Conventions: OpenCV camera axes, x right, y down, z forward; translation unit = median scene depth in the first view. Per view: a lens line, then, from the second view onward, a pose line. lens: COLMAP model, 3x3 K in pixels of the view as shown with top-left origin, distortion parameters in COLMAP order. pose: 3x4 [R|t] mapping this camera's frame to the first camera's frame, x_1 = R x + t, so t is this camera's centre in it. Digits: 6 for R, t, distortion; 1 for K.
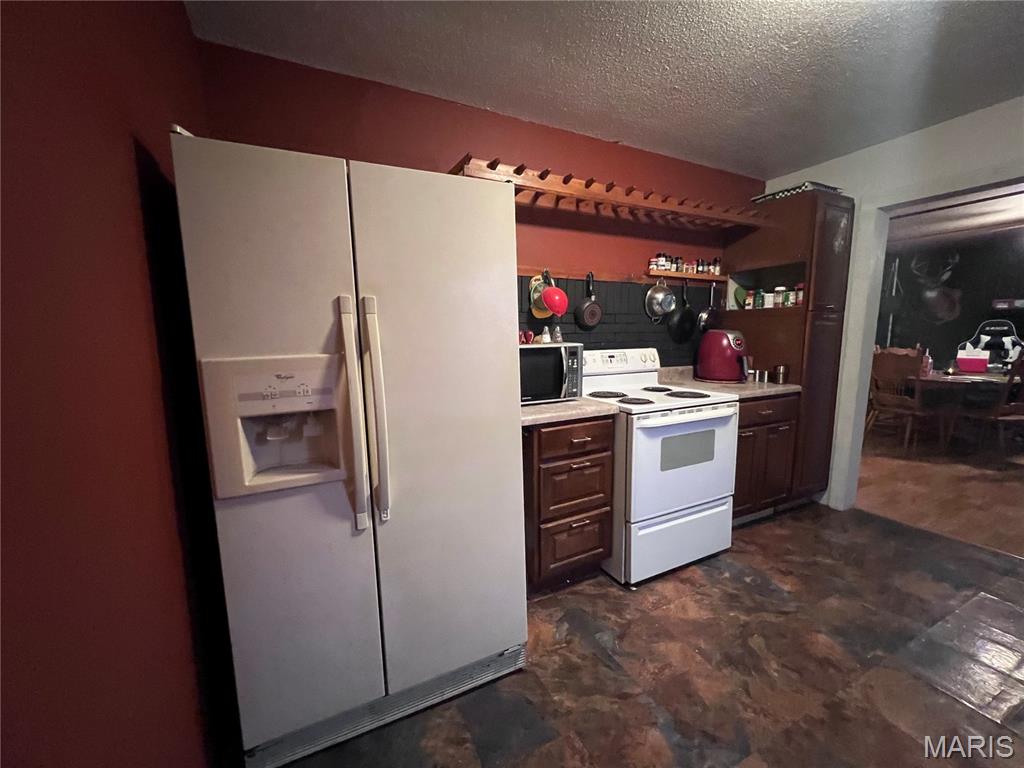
lens RADIAL K [[410.5, 0, 518.0], [0, 410.5, 386.2], [0, 0, 1]] dist [-0.001109, -0.000074]
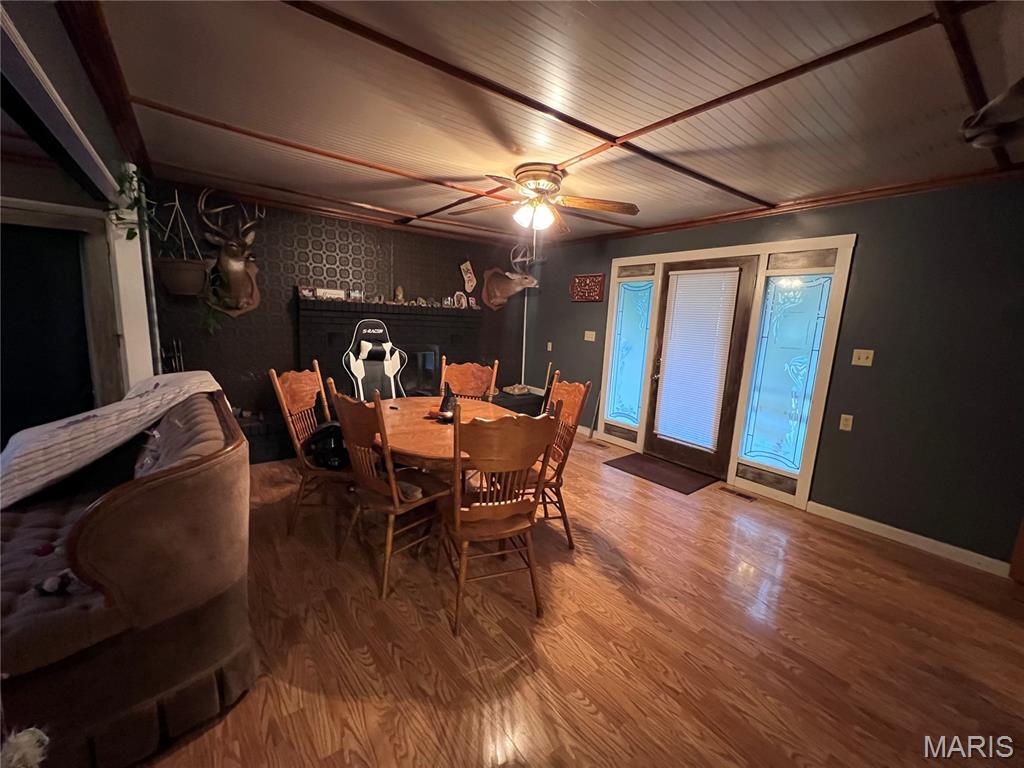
lens RADIAL K [[410.5, 0, 512.2], [0, 410.5, 384.2], [0, 0, 1]] dist [-0.001109, -0.000074]
pose [[-0.180749, -0.157952, 0.970763, 0.412570], [0.089289, 0.980309, 0.176130, -0.151305], [-0.979468, 0.118514, -0.163086, 0.870361]]
